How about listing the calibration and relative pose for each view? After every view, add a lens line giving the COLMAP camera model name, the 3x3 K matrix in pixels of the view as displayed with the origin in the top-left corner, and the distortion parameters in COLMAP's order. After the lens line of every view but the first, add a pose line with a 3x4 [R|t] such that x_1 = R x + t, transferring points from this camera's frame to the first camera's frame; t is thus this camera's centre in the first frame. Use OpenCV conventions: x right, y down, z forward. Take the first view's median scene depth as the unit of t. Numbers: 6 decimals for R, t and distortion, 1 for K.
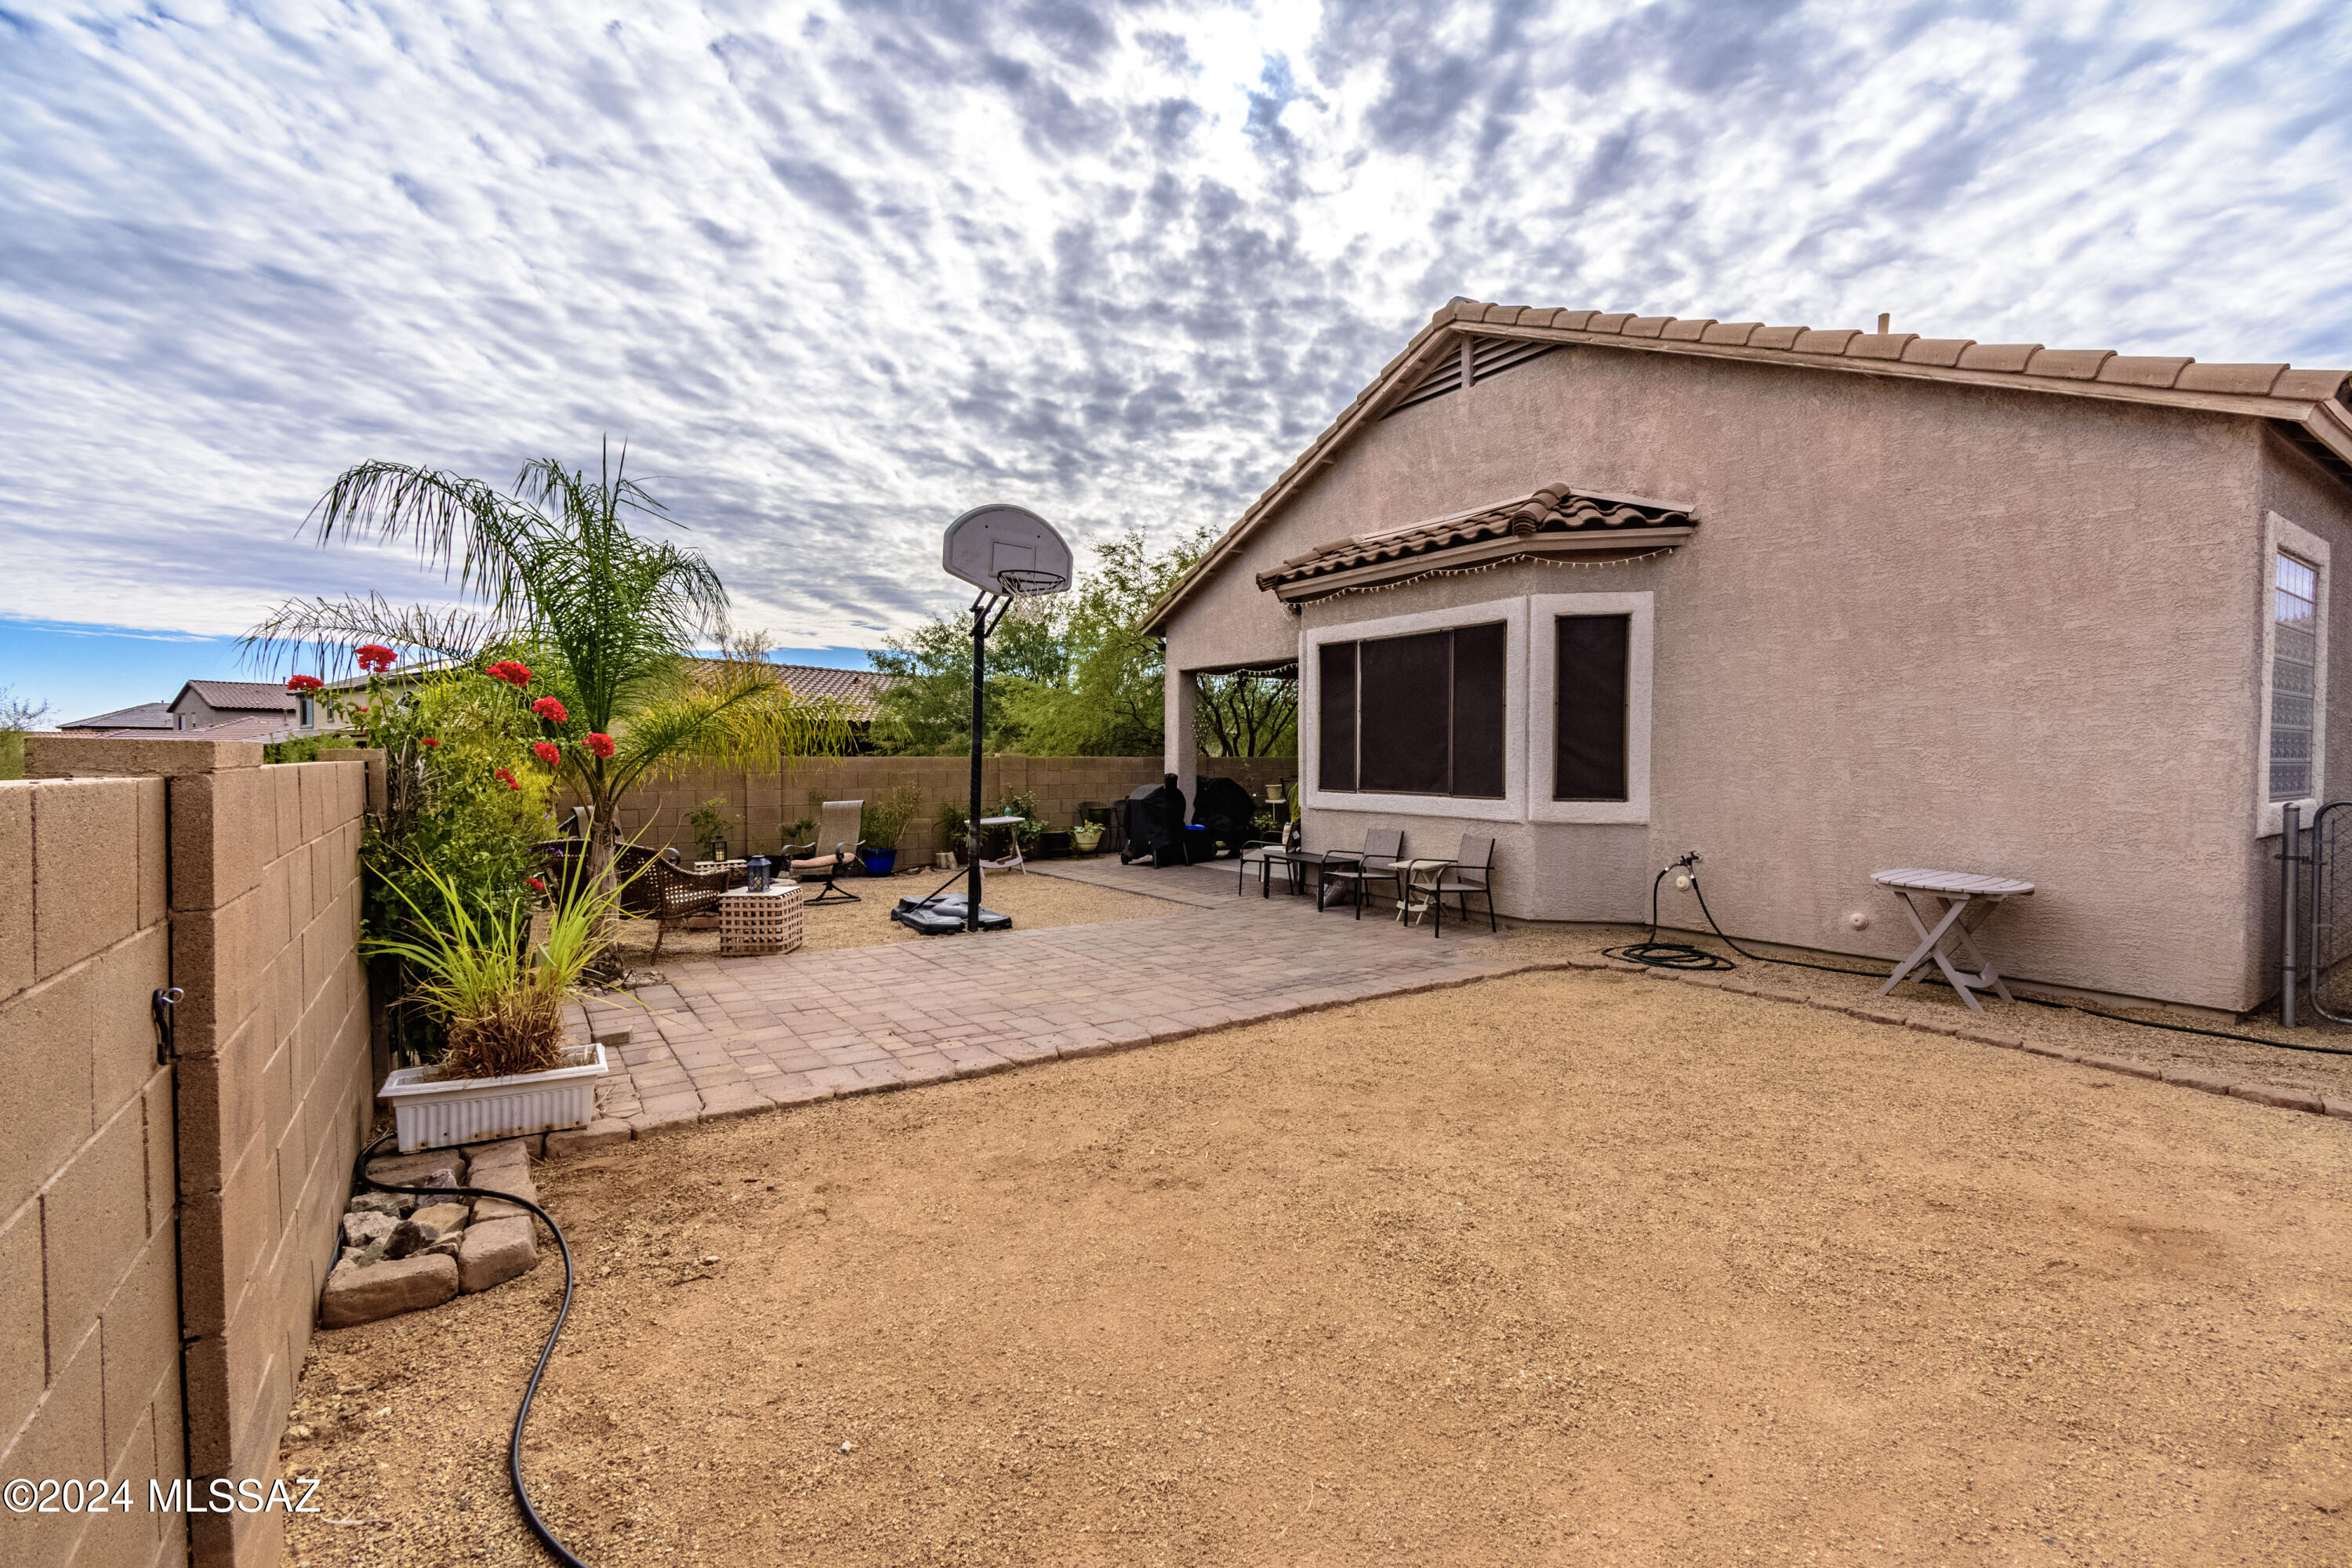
lens RADIAL K [[1031.6, 0, 1176.0], [0, 1031.6, 784.0], [0, 0, 1]] dist [0.004799, 0.001378]
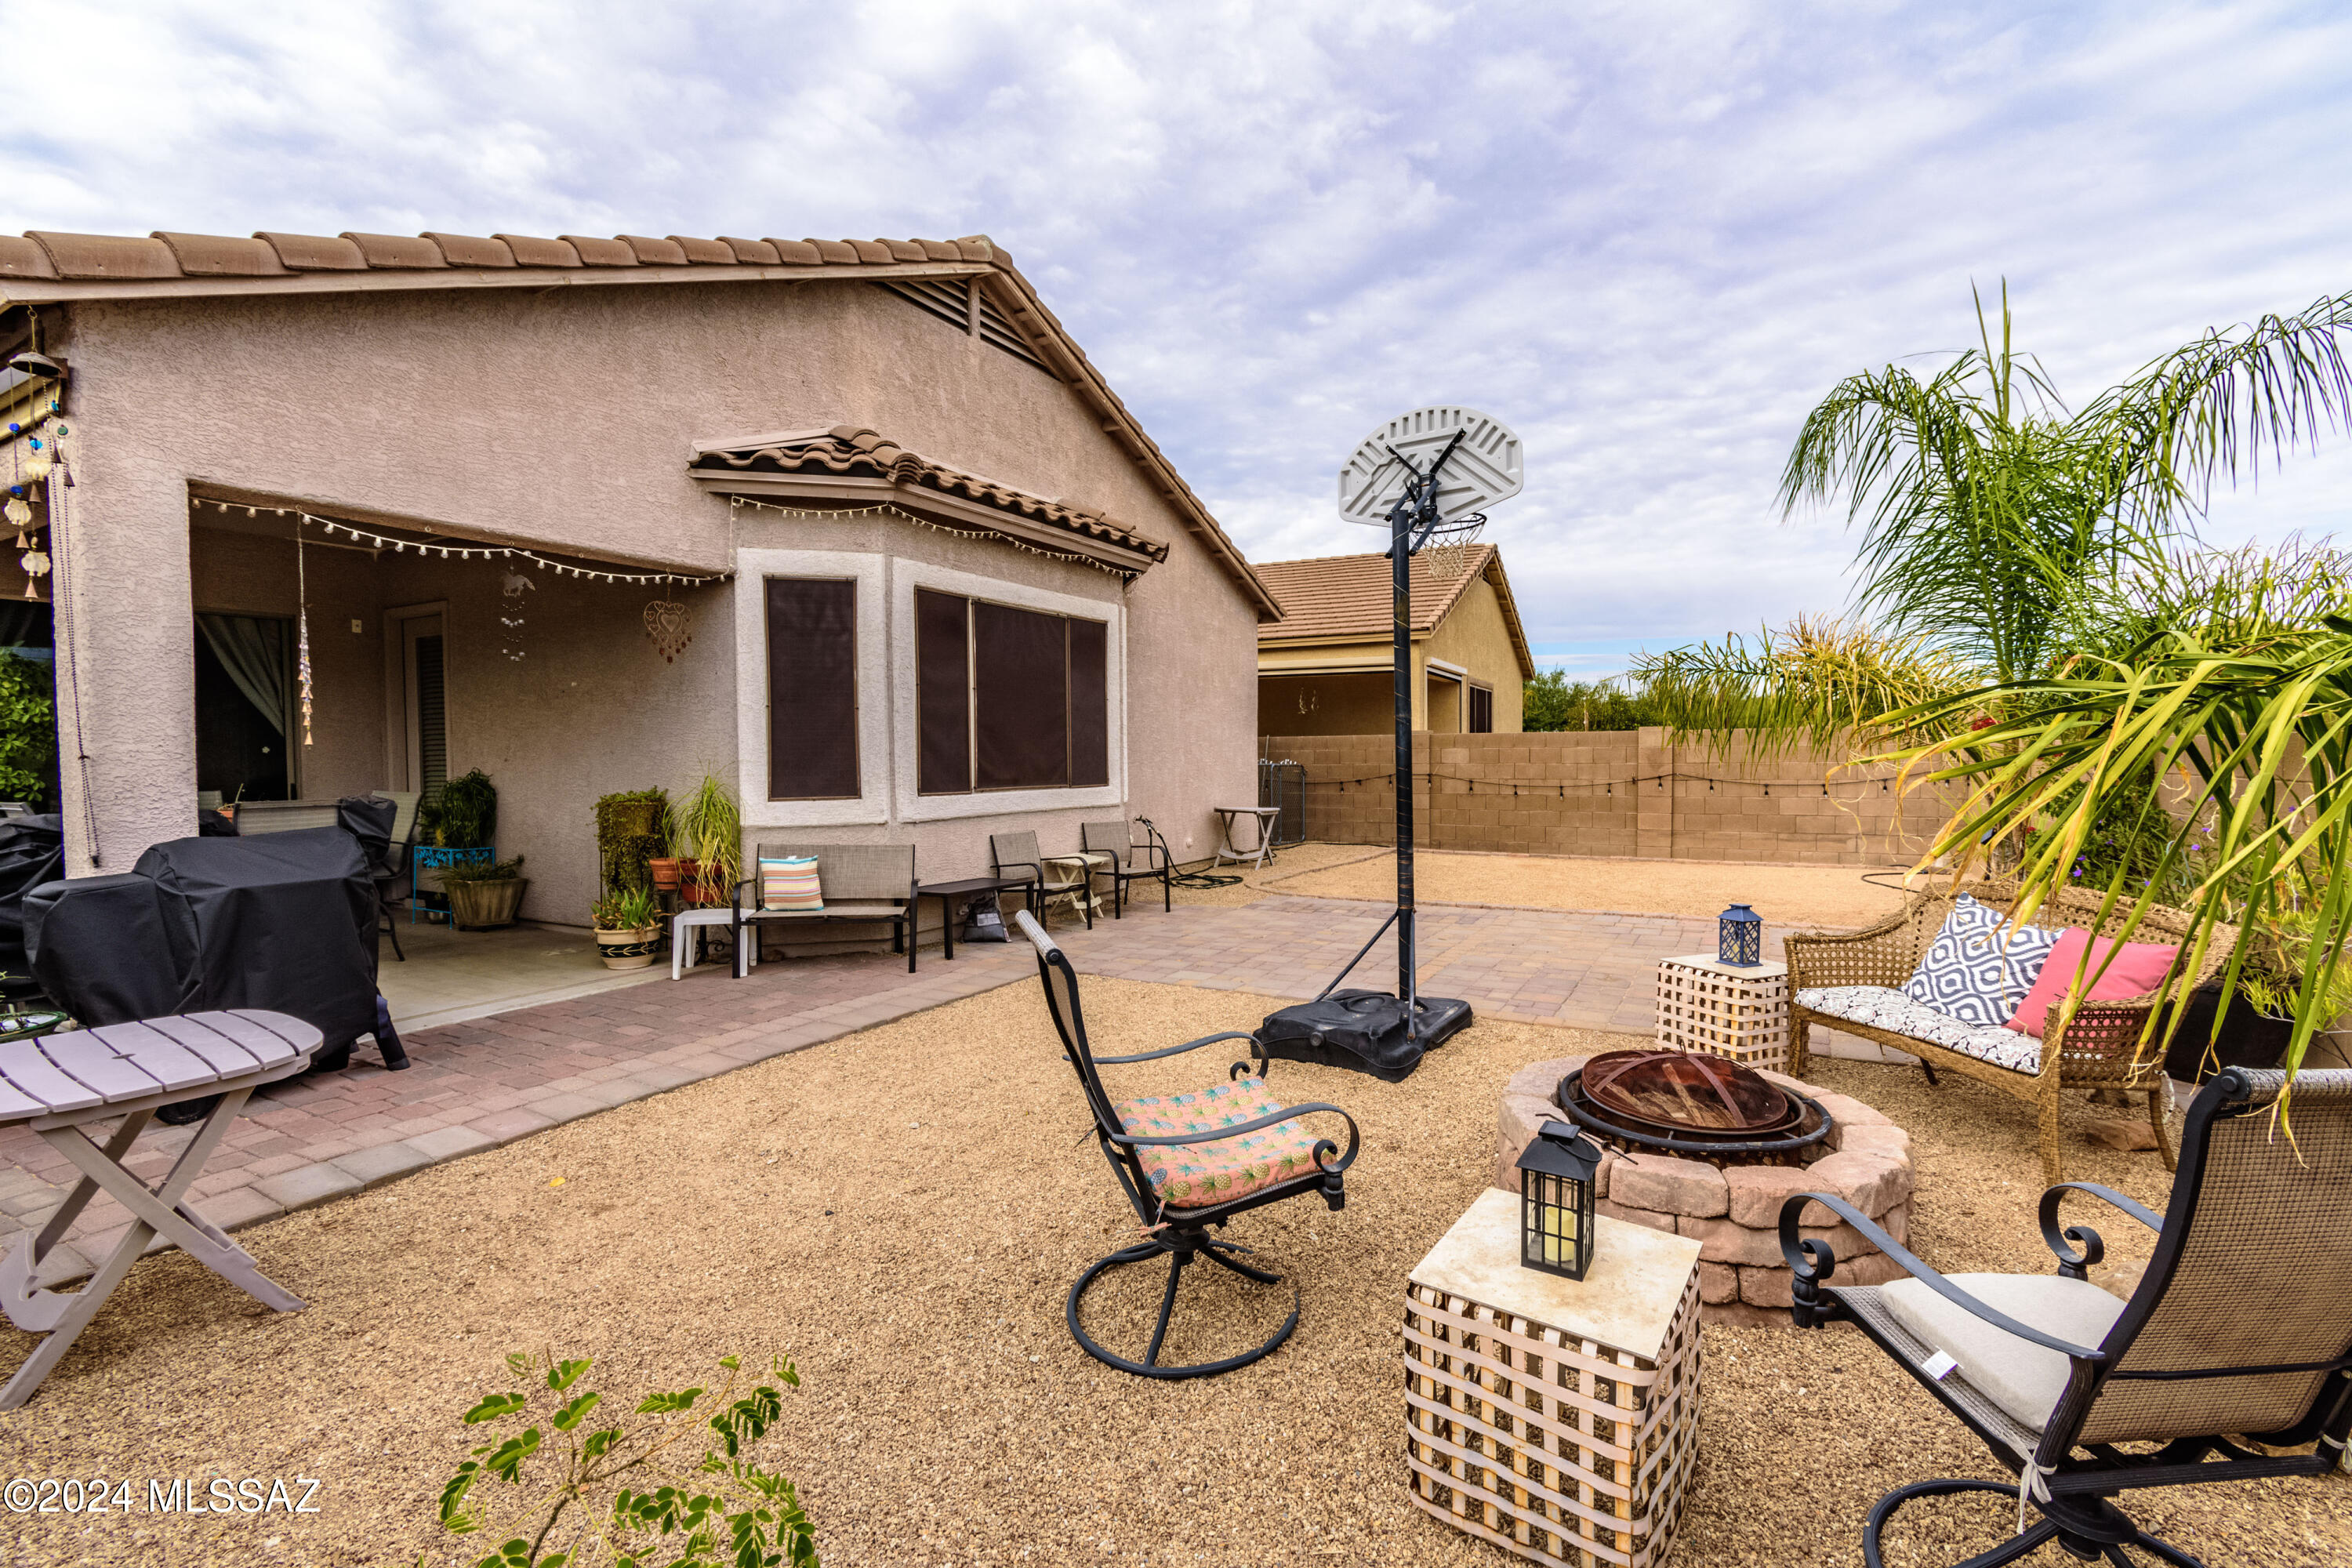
lens RADIAL K [[1031.6, 0, 1176.0], [0, 1031.6, 784.0], [0, 0, 1]] dist [0.004799, 0.001378]
pose [[-0.430264, -0.025996, 0.902329, -0.599523], [0.022664, 0.998959, 0.039587, -0.026216], [-0.902419, 0.037483, -0.429227, 1.207648]]
